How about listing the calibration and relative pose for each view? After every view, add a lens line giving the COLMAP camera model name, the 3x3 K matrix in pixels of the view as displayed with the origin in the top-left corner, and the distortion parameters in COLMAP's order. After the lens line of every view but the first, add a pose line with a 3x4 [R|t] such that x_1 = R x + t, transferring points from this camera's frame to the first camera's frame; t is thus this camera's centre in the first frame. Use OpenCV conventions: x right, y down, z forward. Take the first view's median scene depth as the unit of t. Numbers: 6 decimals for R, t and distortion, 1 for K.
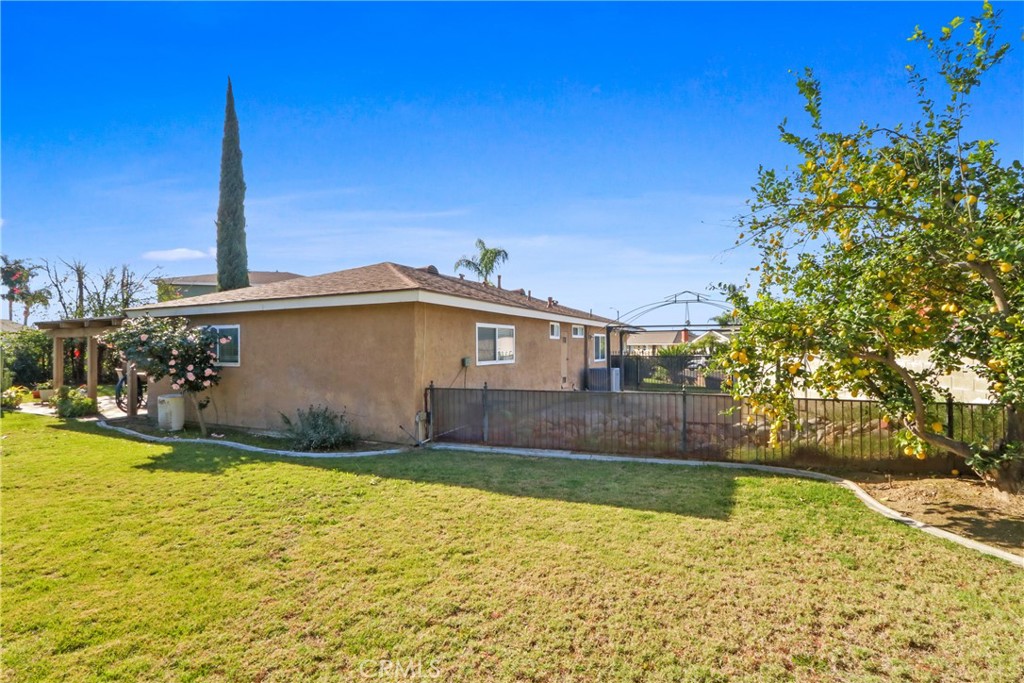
lens RADIAL K [[479.3, 0, 514.5], [0, 479.3, 342.3], [0, 0, 1]] dist [-0.012217, 0.002651]
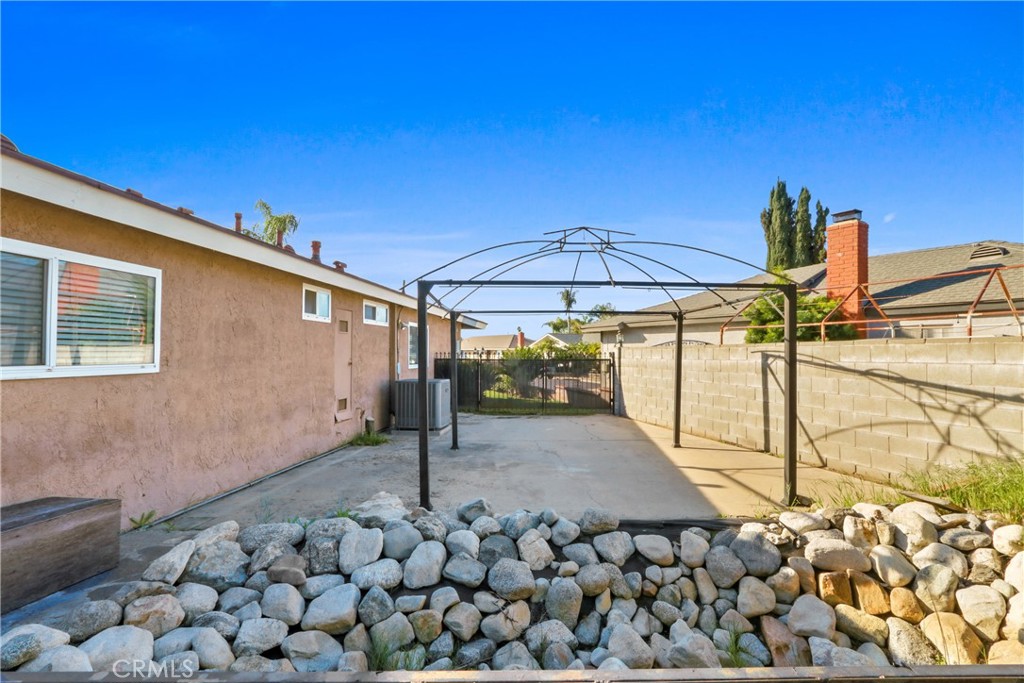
lens RADIAL K [[479.3, 0, 514.9], [0, 479.3, 344.2], [0, 0, 1]] dist [-0.012217, 0.002651]
pose [[0.940447, 0.012974, 0.339691, 0.093726], [-0.009598, 0.999886, -0.011617, 0.017056], [-0.339804, 0.007665, 0.940465, 0.421912]]
